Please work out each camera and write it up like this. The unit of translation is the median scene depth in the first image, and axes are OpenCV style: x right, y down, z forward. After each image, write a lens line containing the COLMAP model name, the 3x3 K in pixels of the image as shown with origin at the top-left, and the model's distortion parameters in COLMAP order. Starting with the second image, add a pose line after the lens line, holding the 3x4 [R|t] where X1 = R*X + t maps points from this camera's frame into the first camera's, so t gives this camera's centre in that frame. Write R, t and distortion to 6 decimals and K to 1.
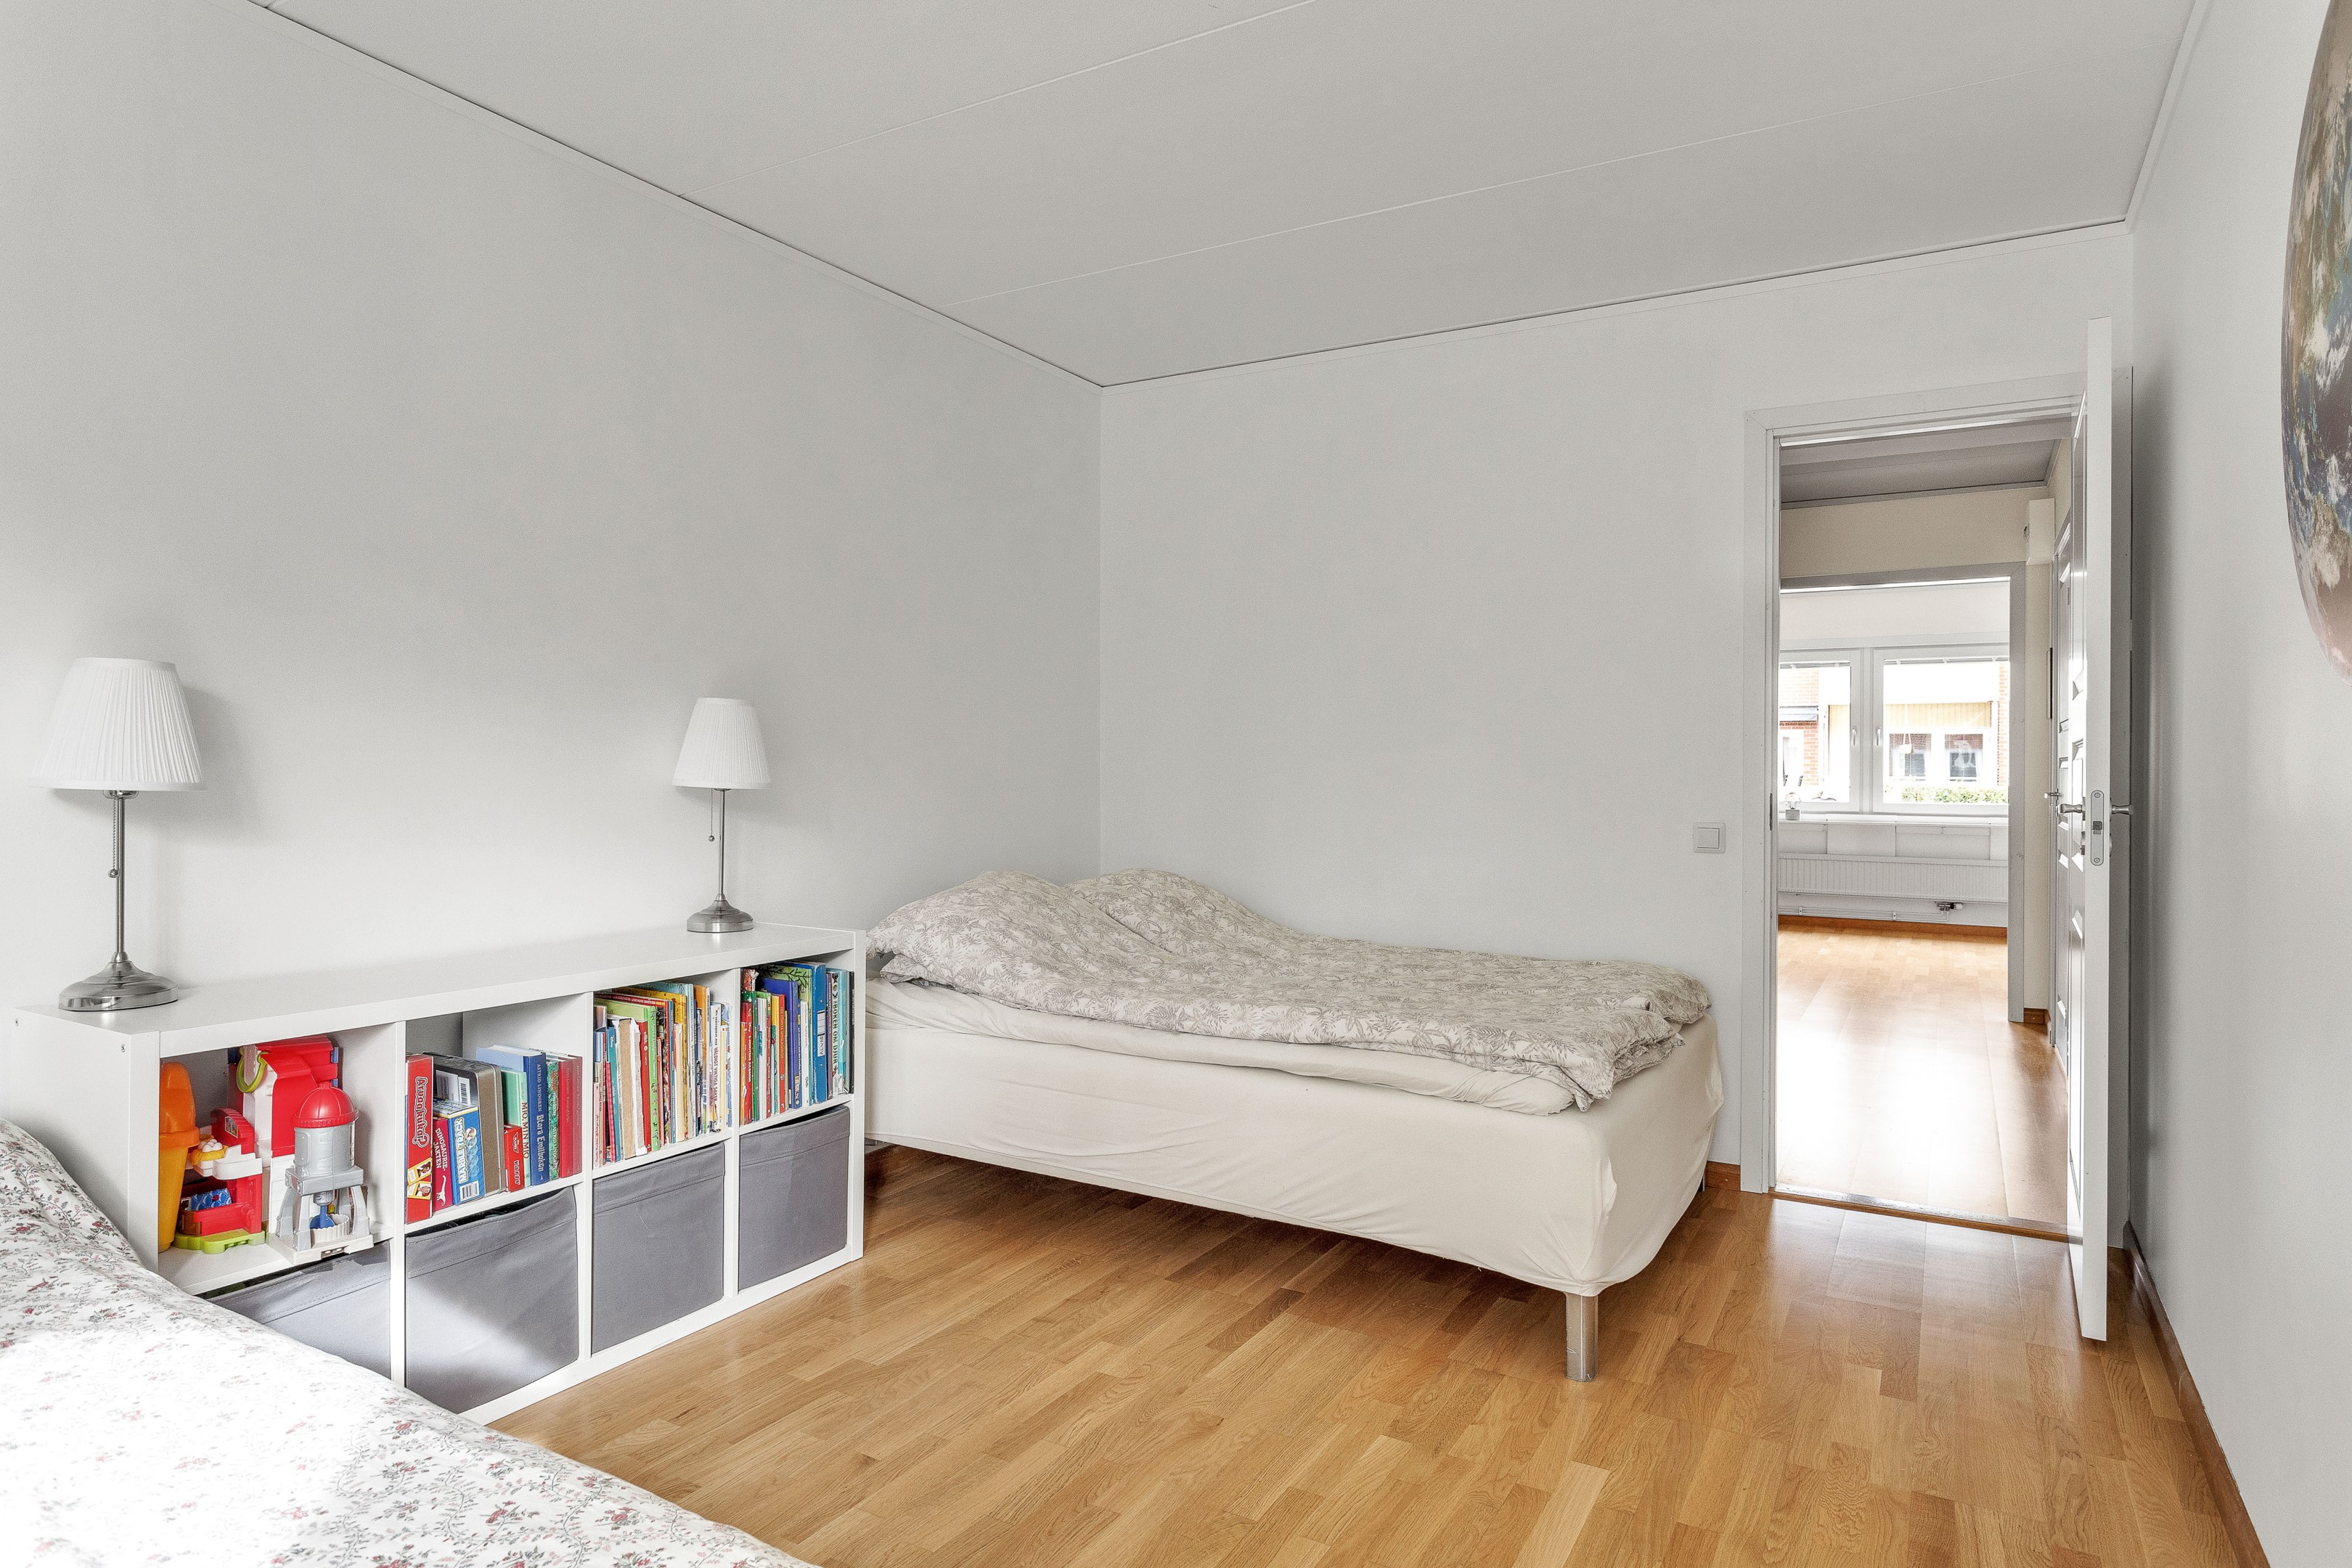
lens RADIAL K [[1373.5, 0, 1168.5], [0, 1373.5, 777.5], [0, 0, 1]] dist [-0.001785, 0.001031]
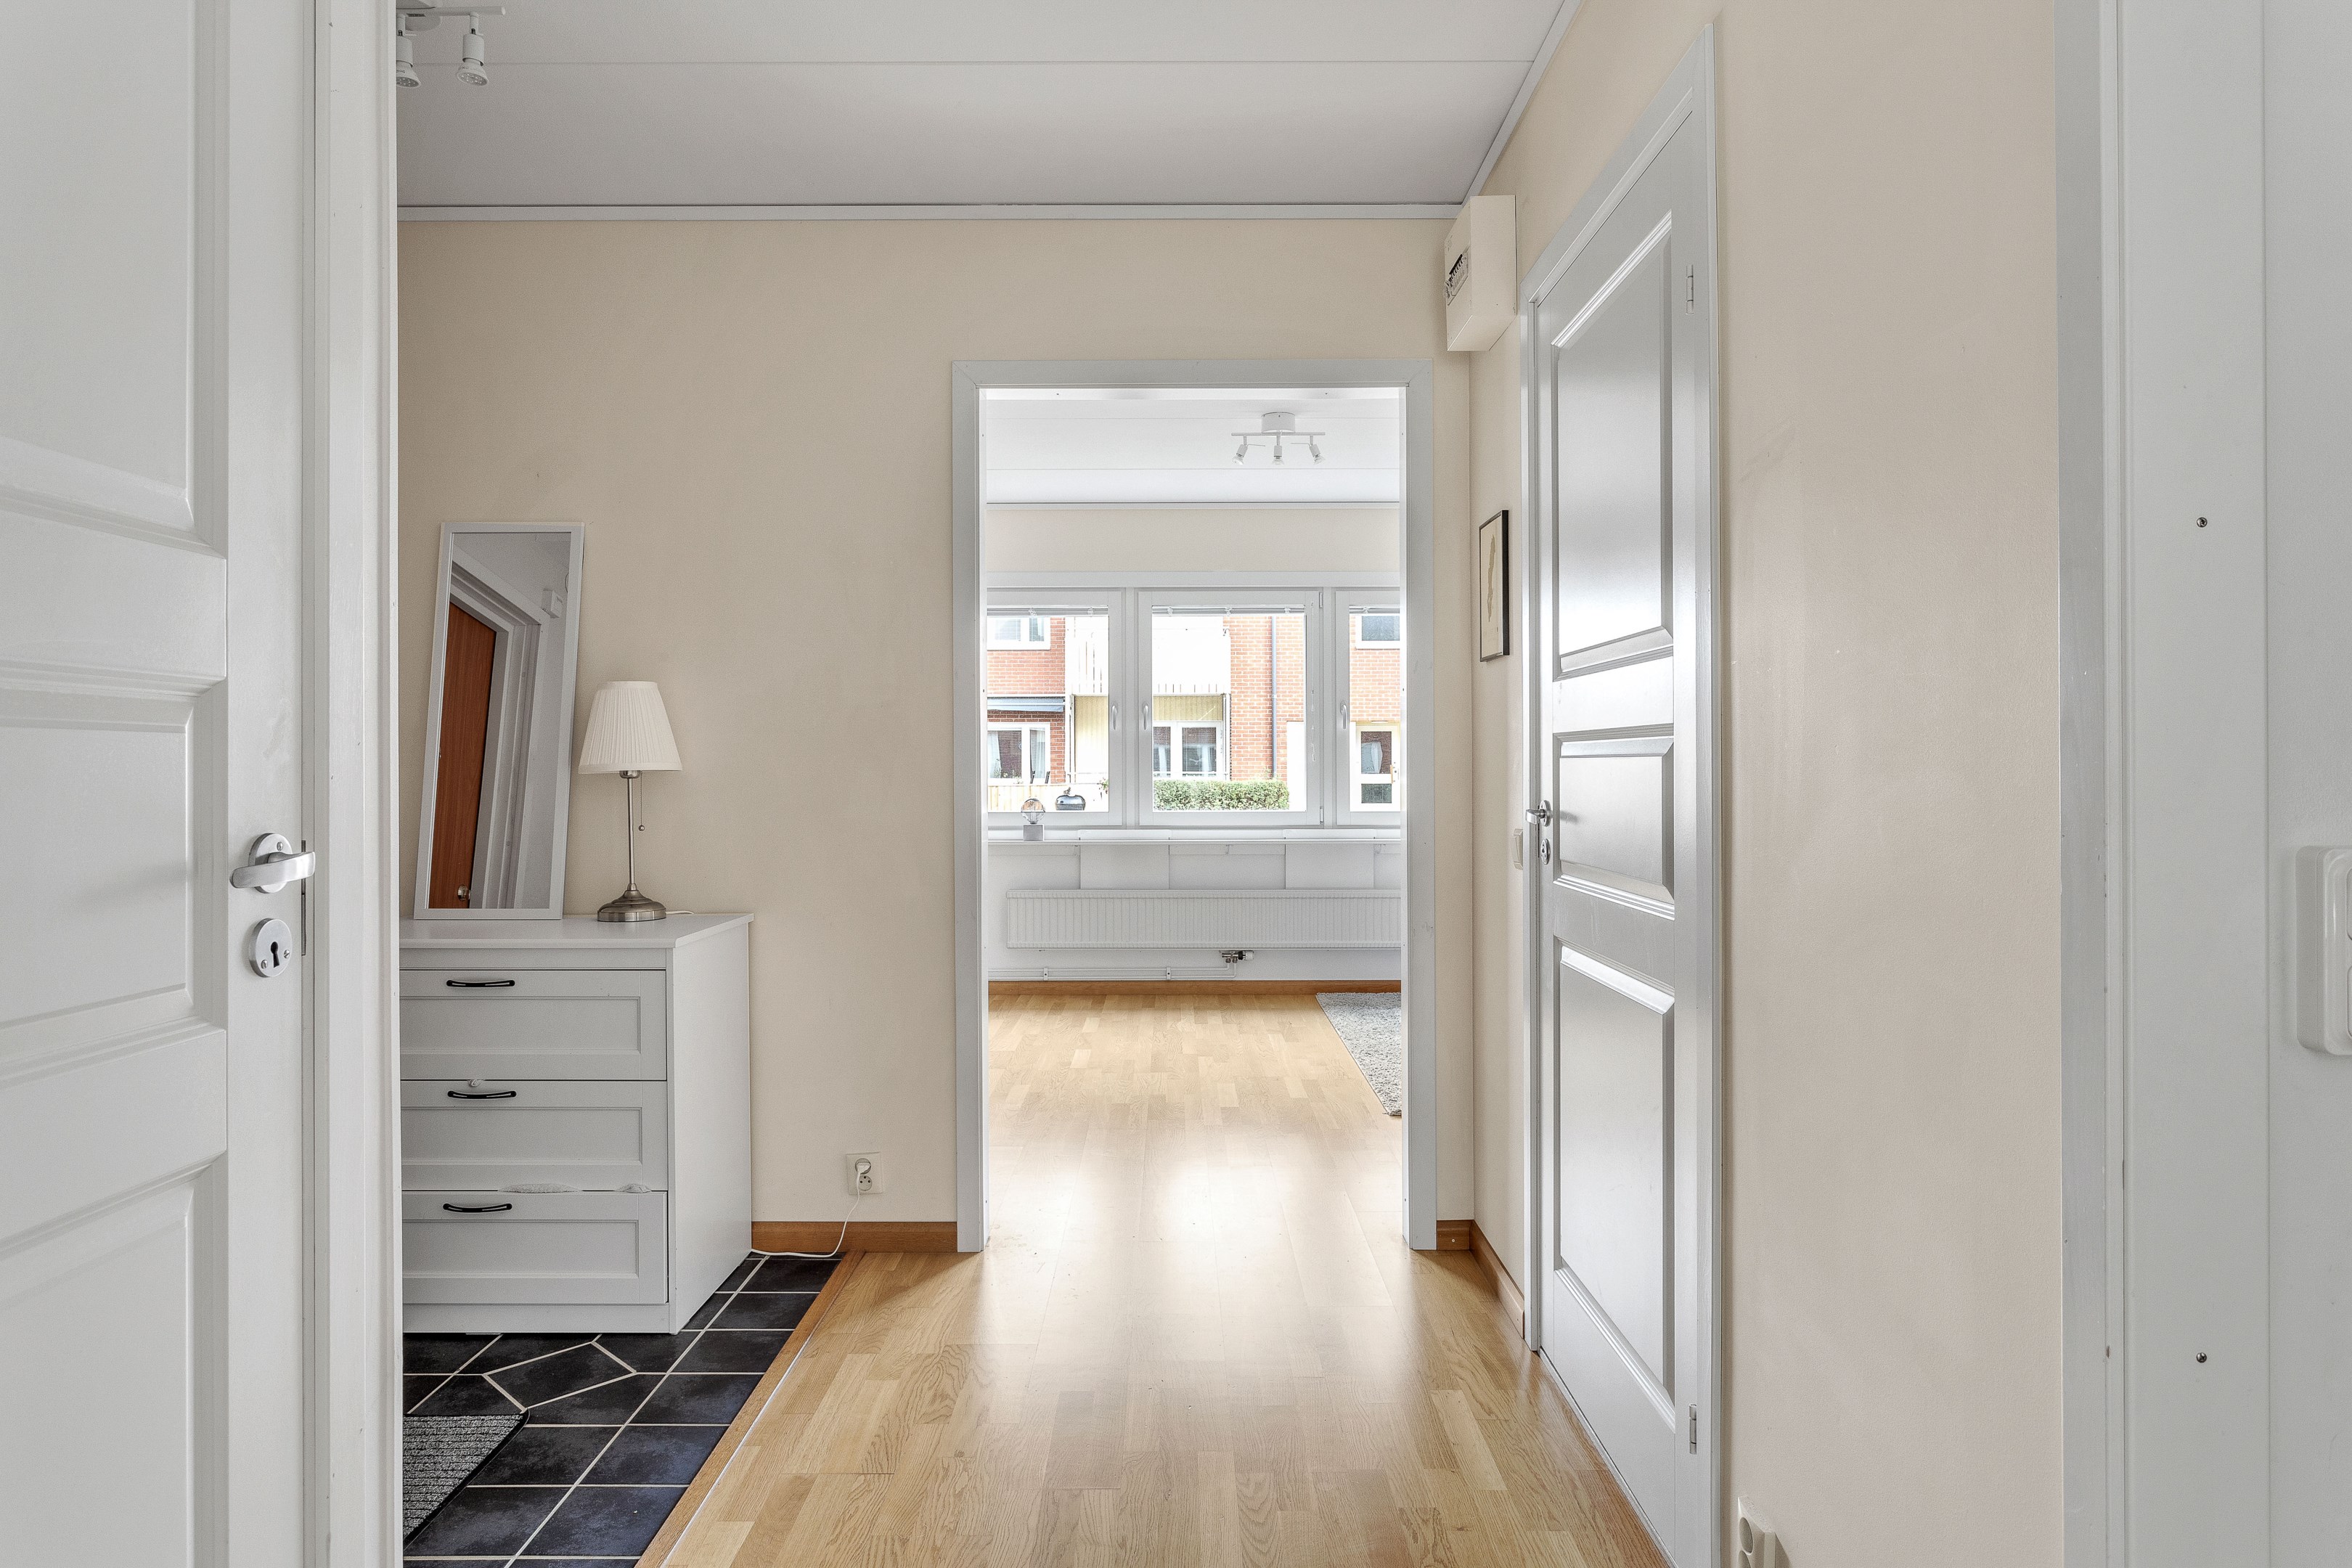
lens RADIAL K [[1373.5, 0, 1180.2], [0, 1373.5, 770.7], [0, 0, 1]] dist [-0.001785, 0.001031]
pose [[0.864709, -0.009734, 0.502178, 0.183165], [0.011873, 0.999929, -0.001063, -0.001520], [-0.502132, 0.006882, 0.864764, 0.389853]]
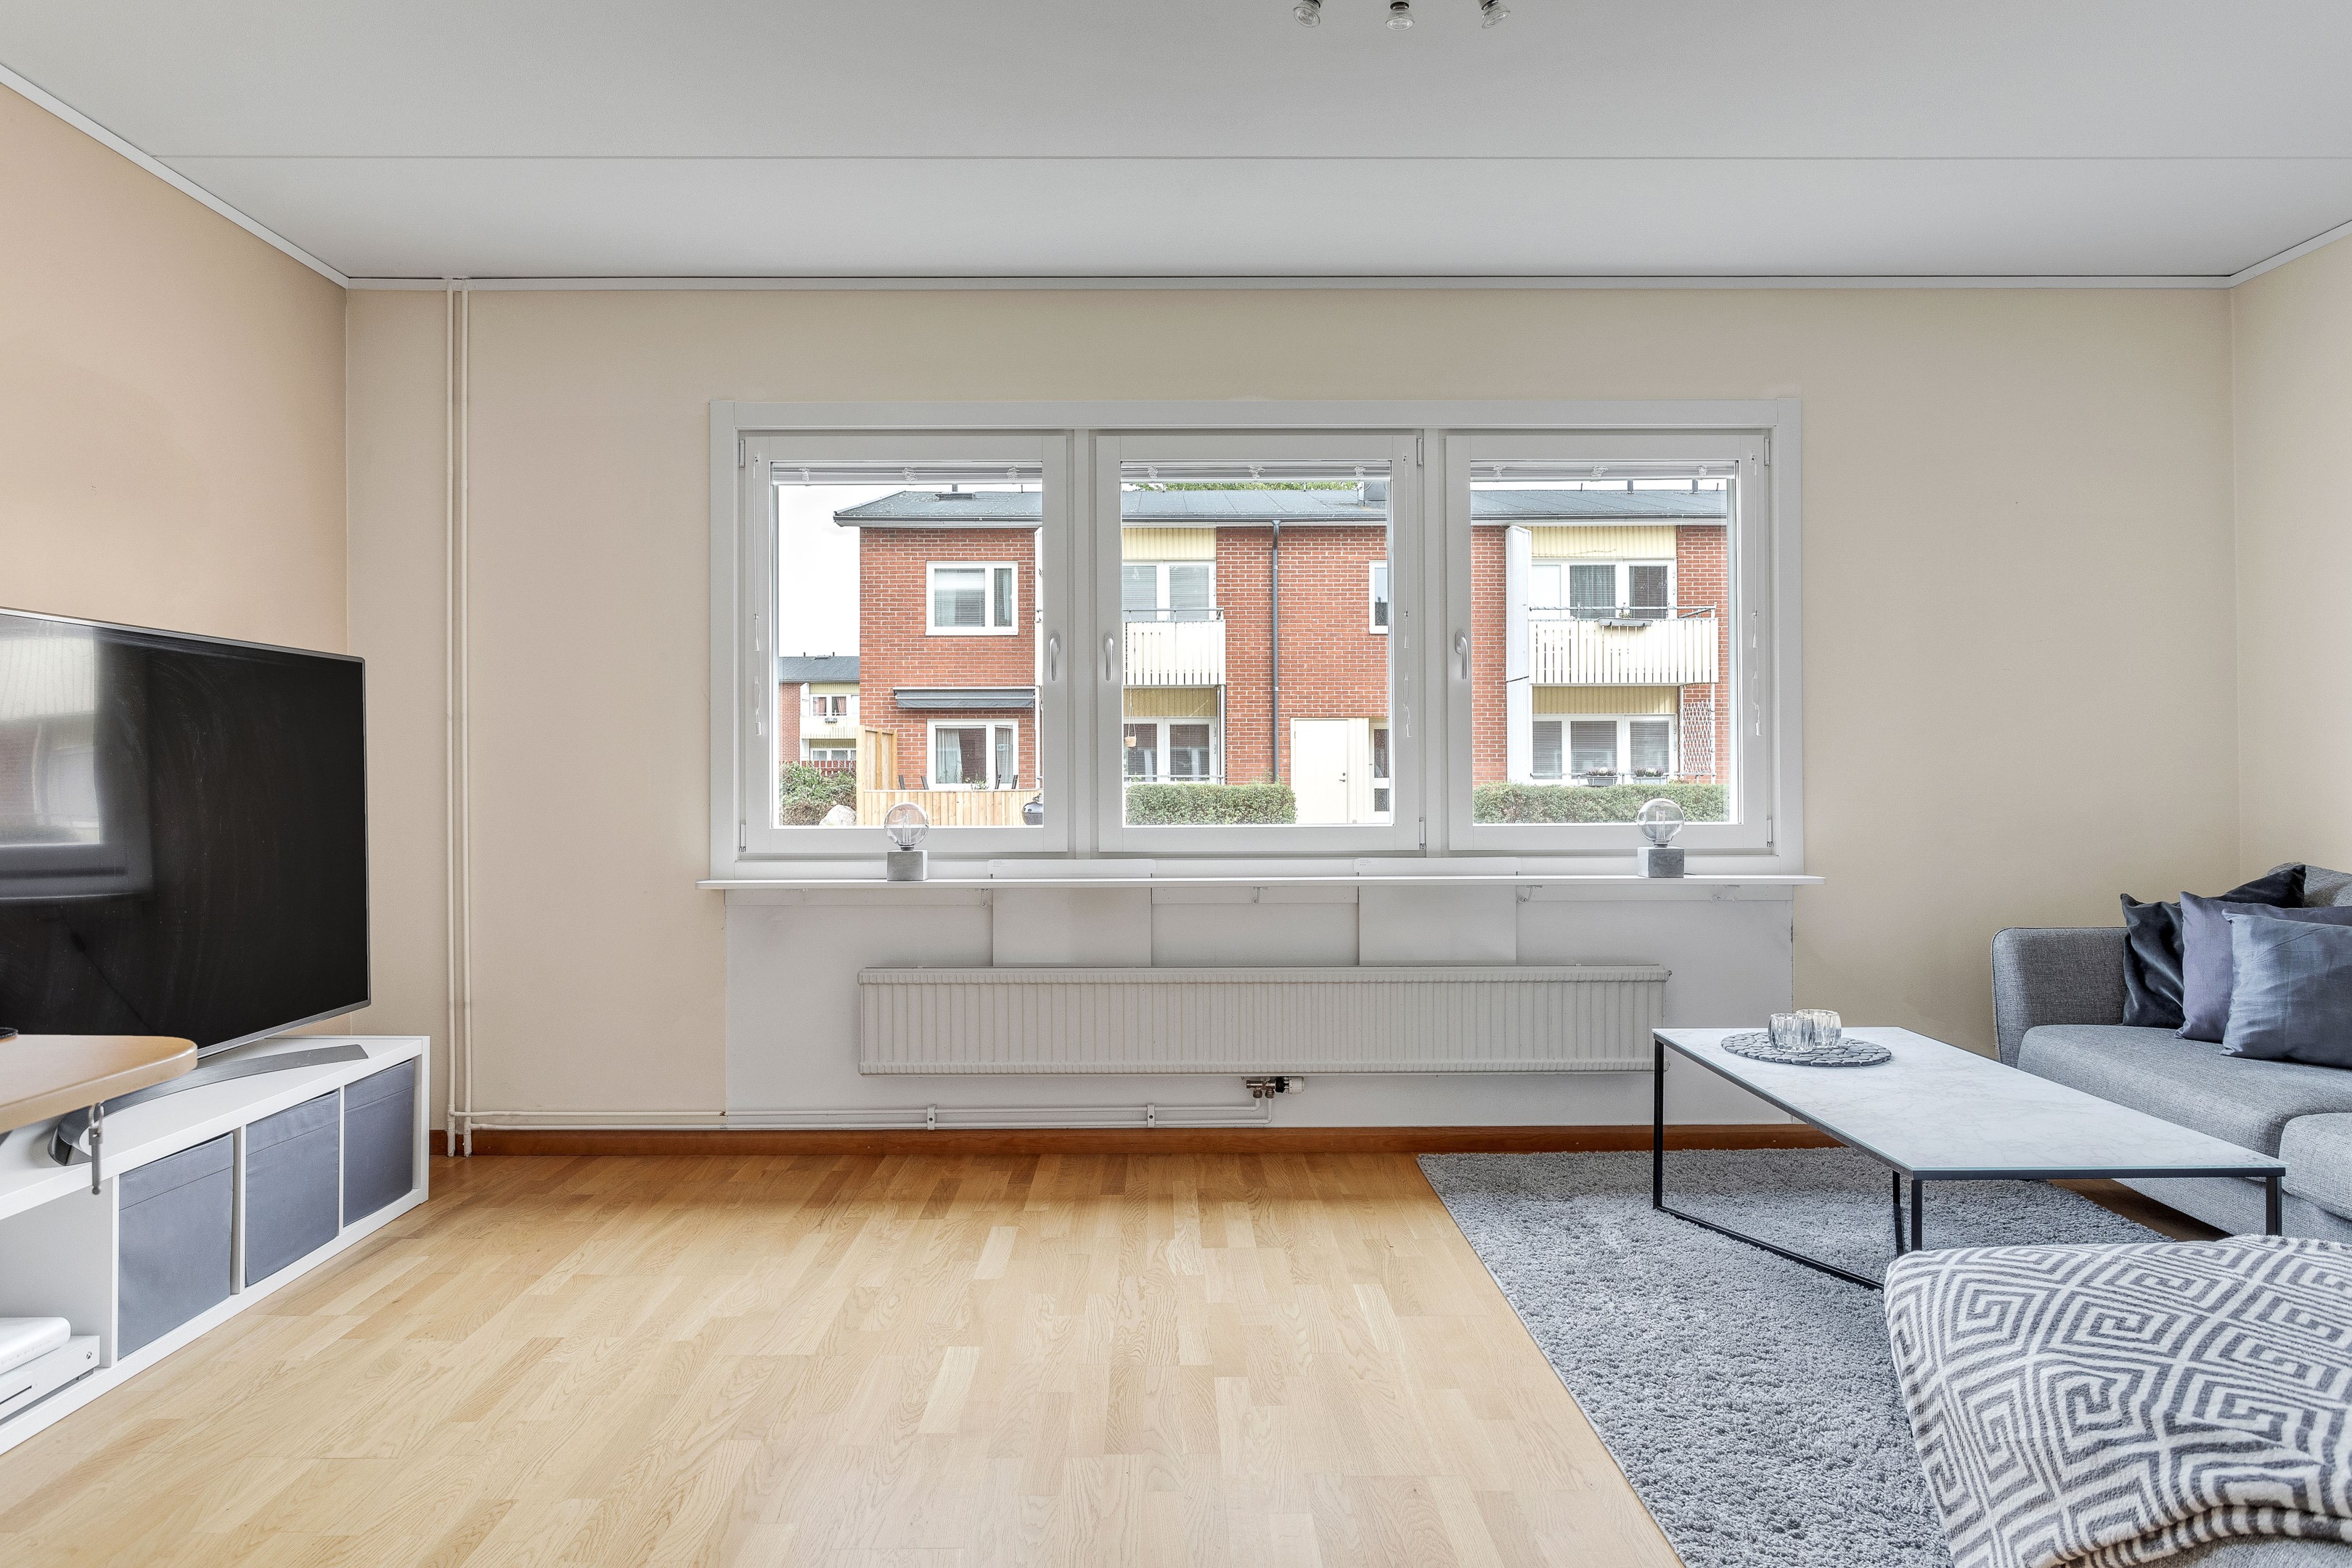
lens RADIAL K [[1373.5, 0, 1163.7], [0, 1373.5, 775.9], [0, 0, 1]] dist [-0.001785, 0.001031]
pose [[0.865910, -0.009811, 0.500103, 0.334246], [0.013127, 0.999909, -0.003112, 0.004956], [-0.500027, 0.009259, 0.865960, 0.652609]]
